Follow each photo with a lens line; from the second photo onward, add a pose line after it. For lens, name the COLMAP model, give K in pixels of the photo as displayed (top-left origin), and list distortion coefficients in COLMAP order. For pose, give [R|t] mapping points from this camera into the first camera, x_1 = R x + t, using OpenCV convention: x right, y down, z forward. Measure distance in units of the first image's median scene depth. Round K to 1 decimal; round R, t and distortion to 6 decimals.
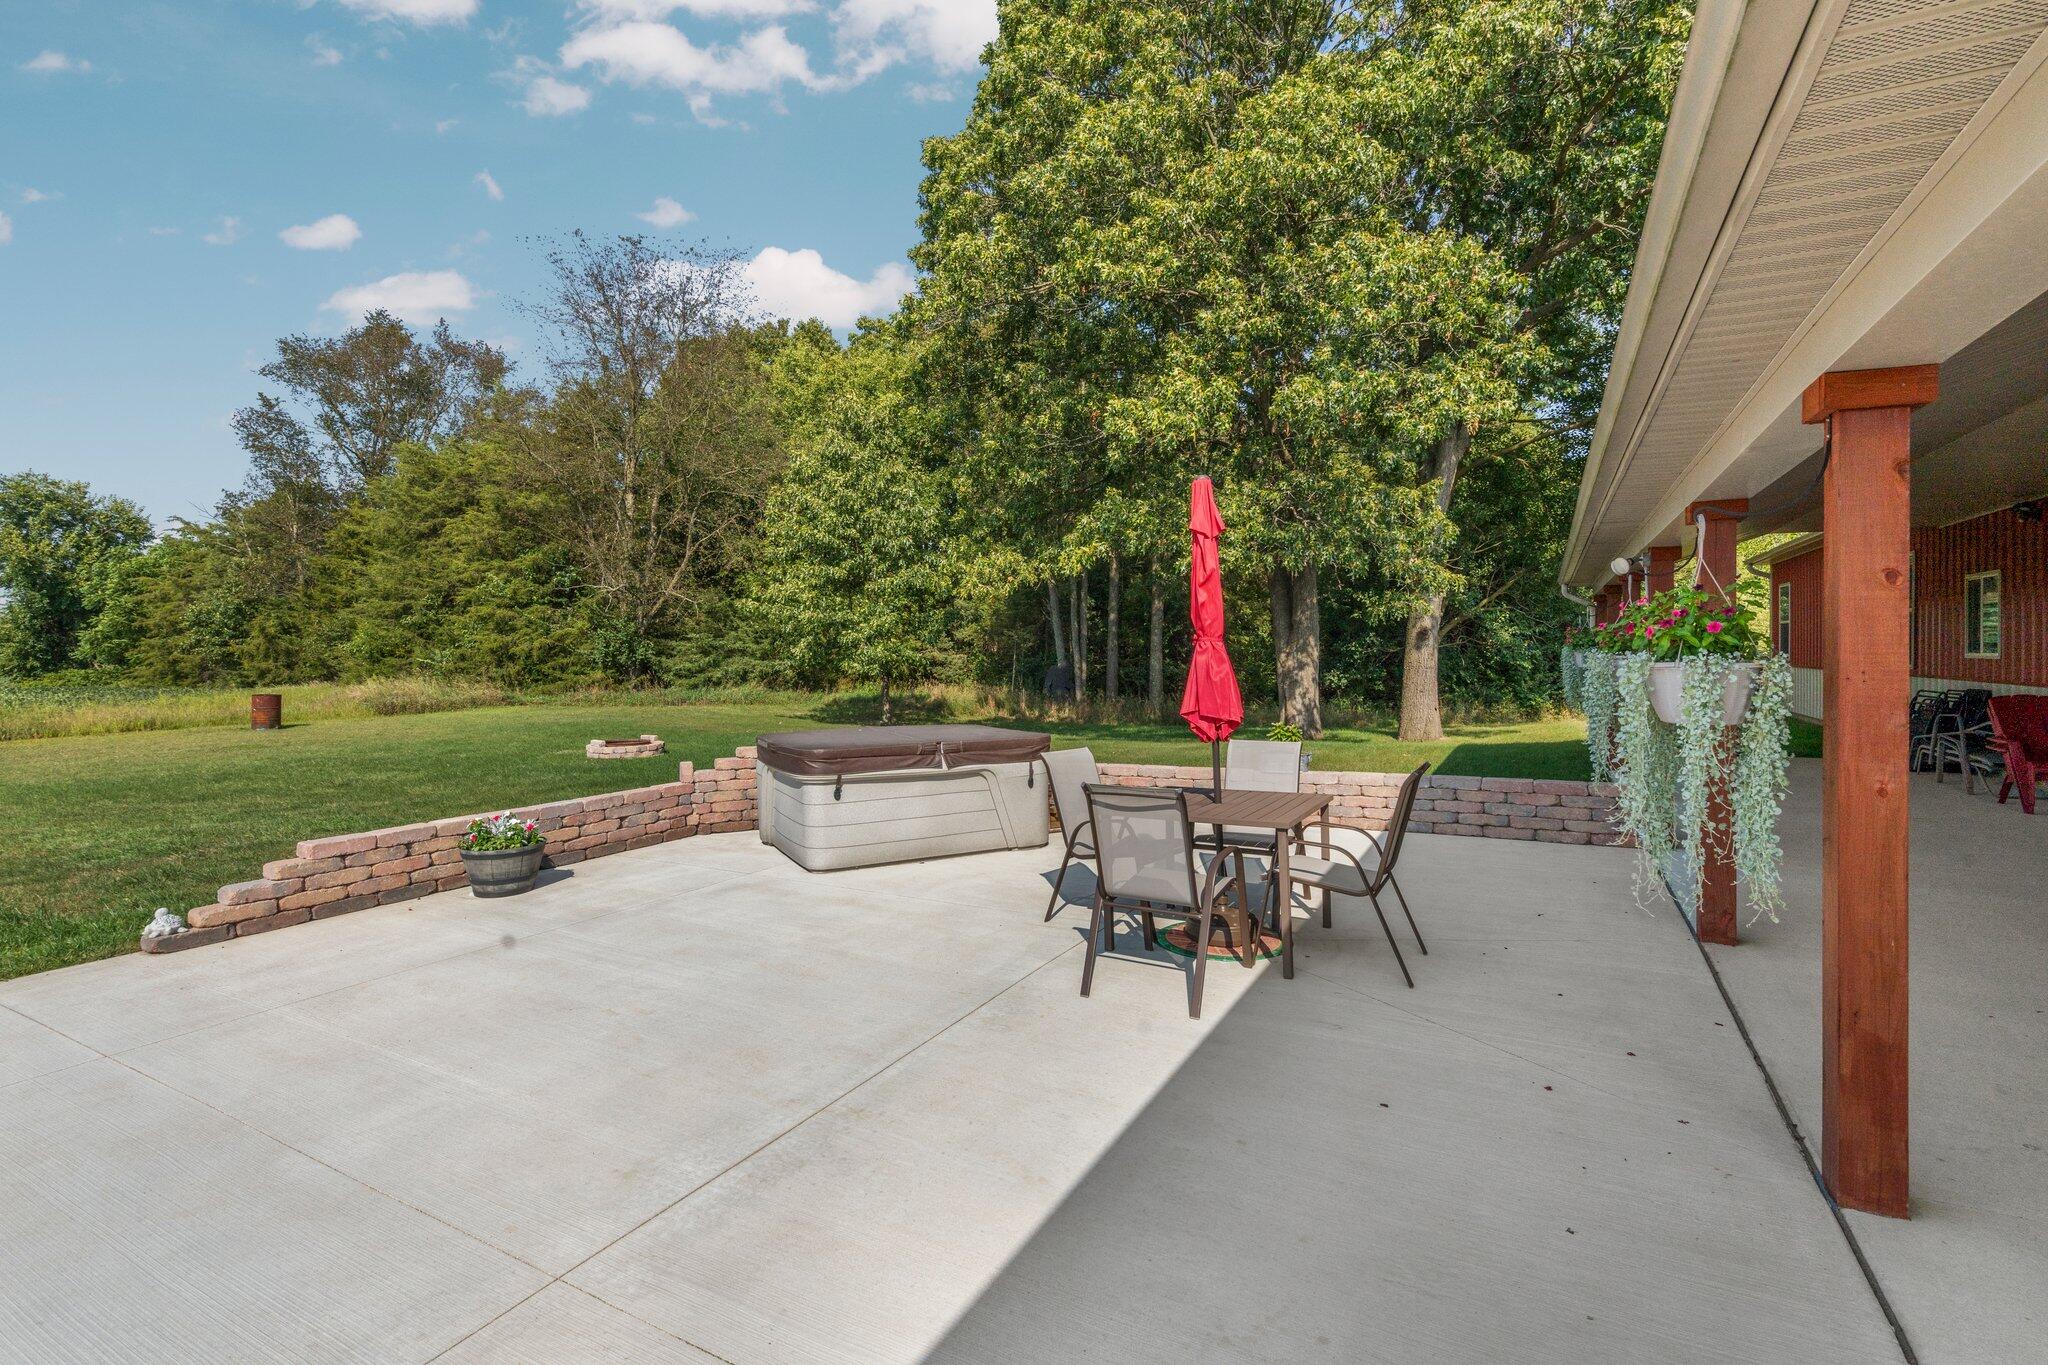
lens RADIAL K [[940.3, 0, 1029.5], [0, 940.3, 649.7], [0, 0, 1]] dist [-0.002221, -0.000204]
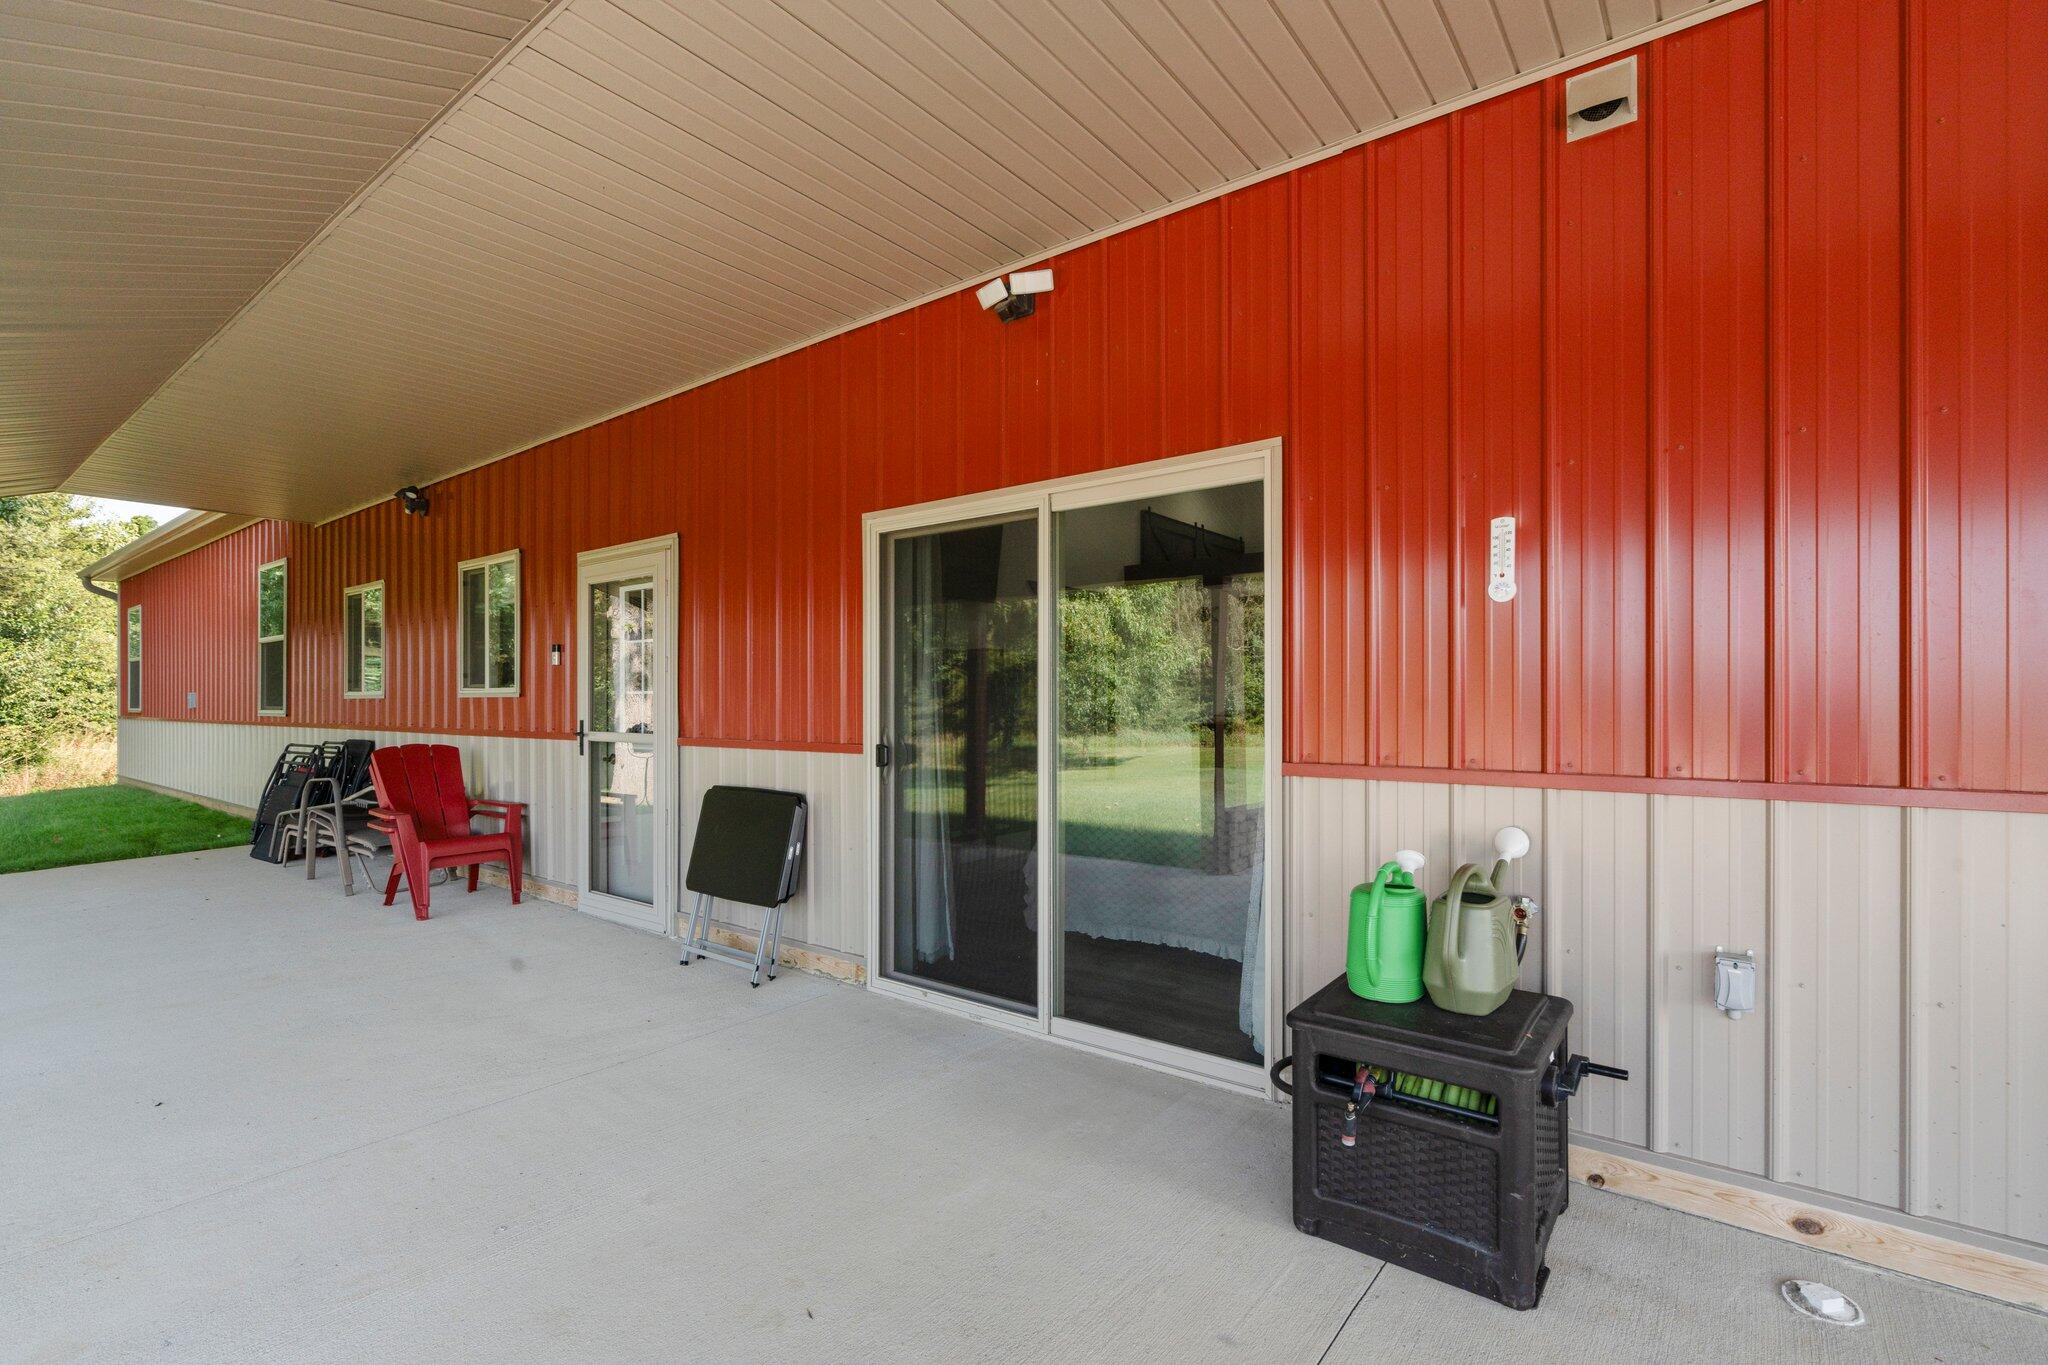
lens RADIAL K [[935.6, 0, 1016.3], [0, 935.6, 709.5], [0, 0, 1]] dist [-0.000068, 0.000084]
pose [[0.169801, -0.002862, 0.985474, 1.361745], [0.001385, 0.999995, 0.002666, 0.062128], [-0.985477, 0.000912, 0.169804, 1.331044]]
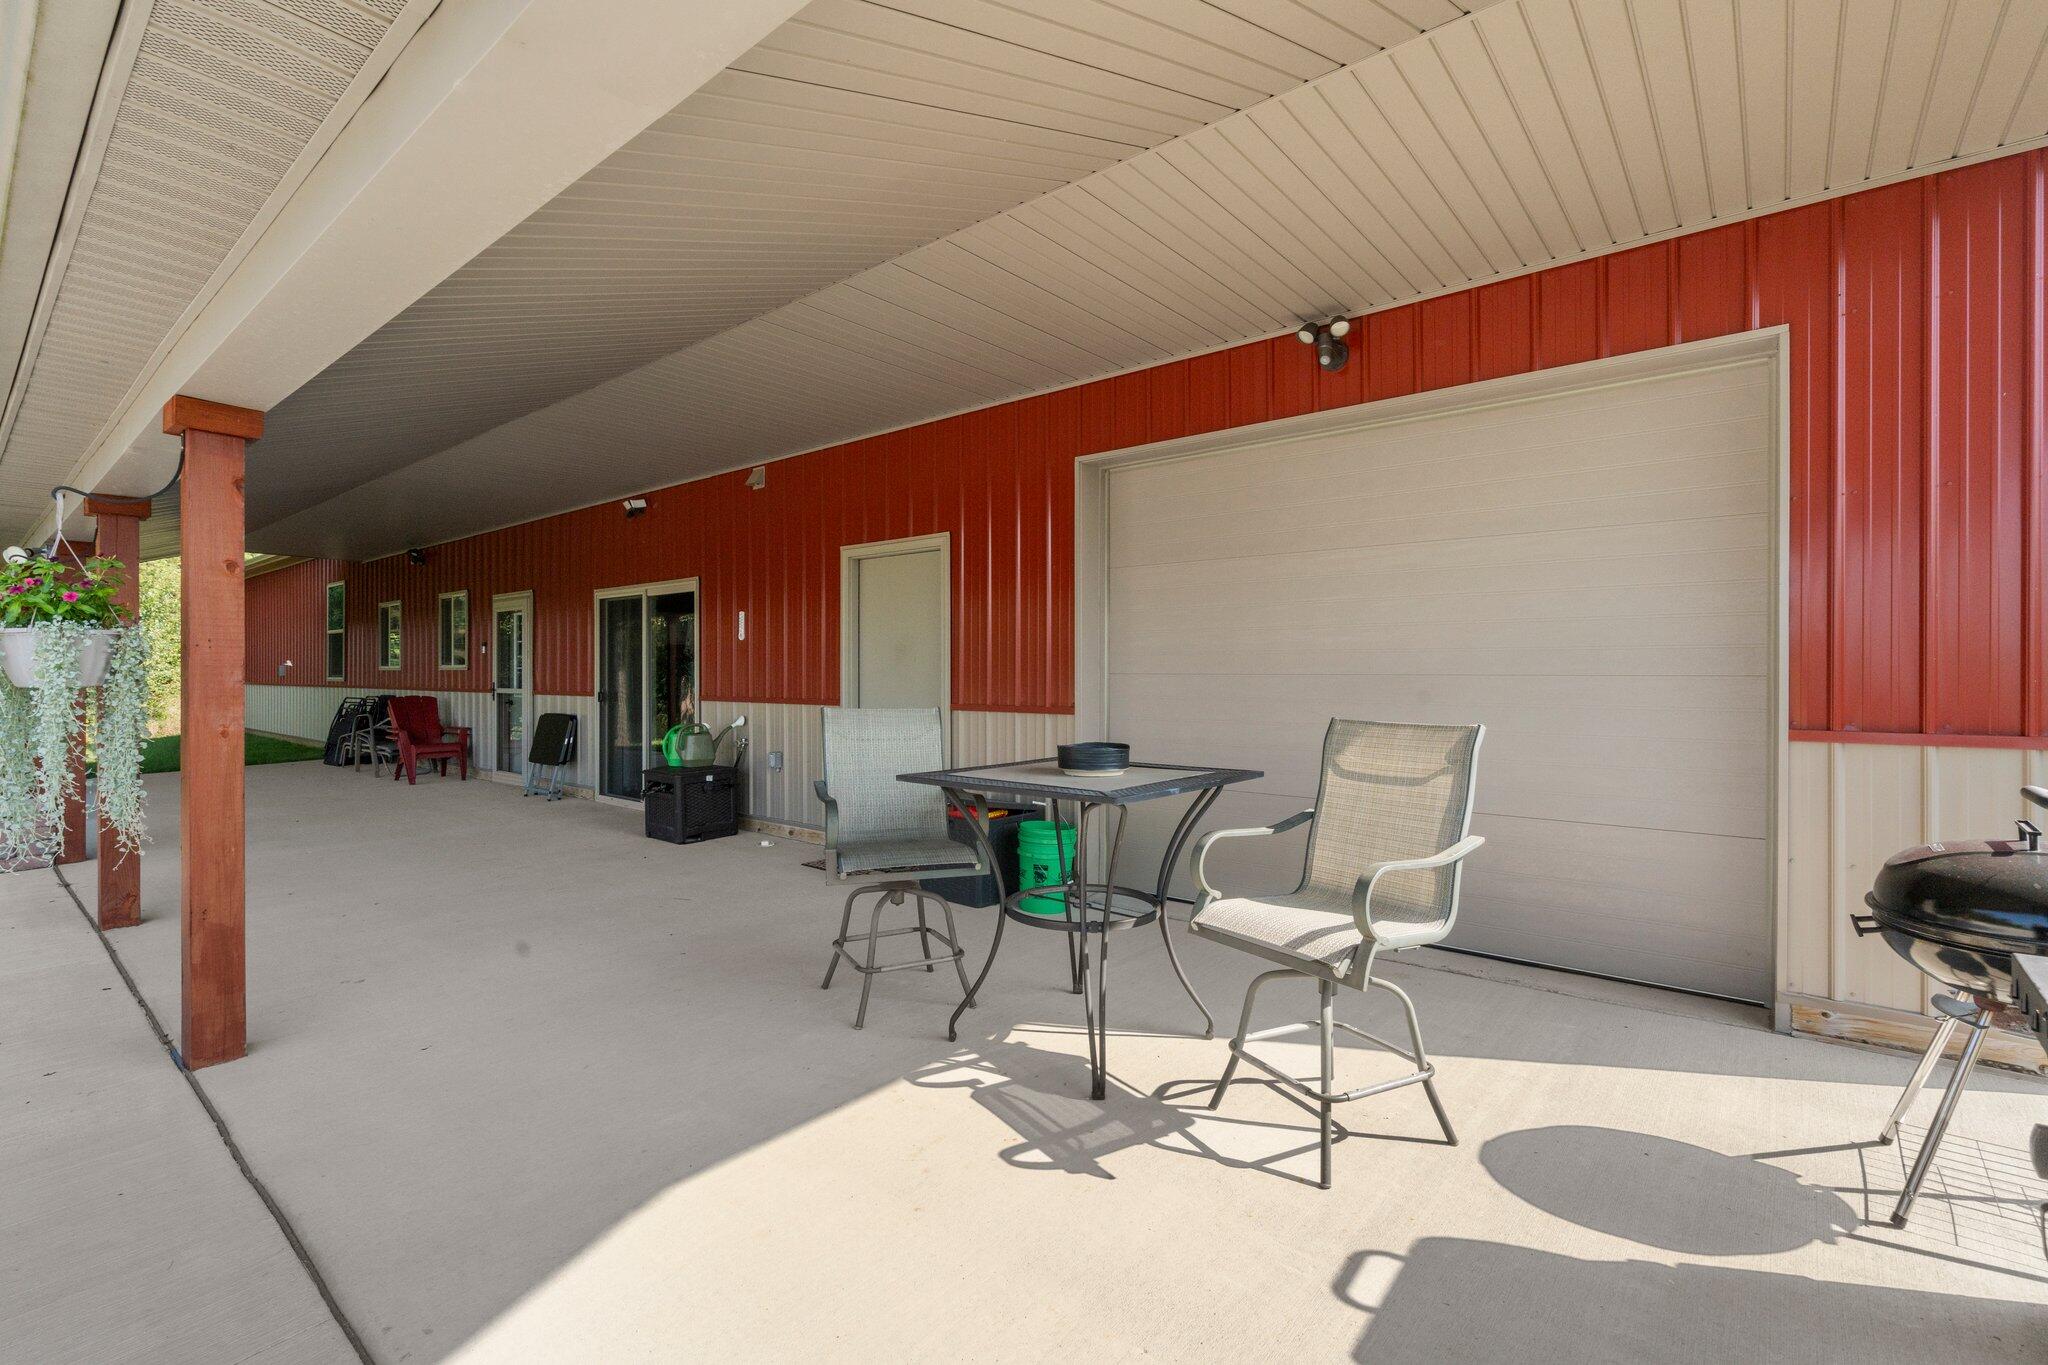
lens RADIAL K [[930.9, 0, 1024.0], [0, 930.9, 682.5], [0, 0, 1]] dist [0.002524, 0.000225]
pose [[0.203864, -0.004605, 0.978988, -0.111317], [-0.001329, 0.999987, 0.004981, 0.067940], [-0.978998, -0.002317, 0.203855, -0.308933]]
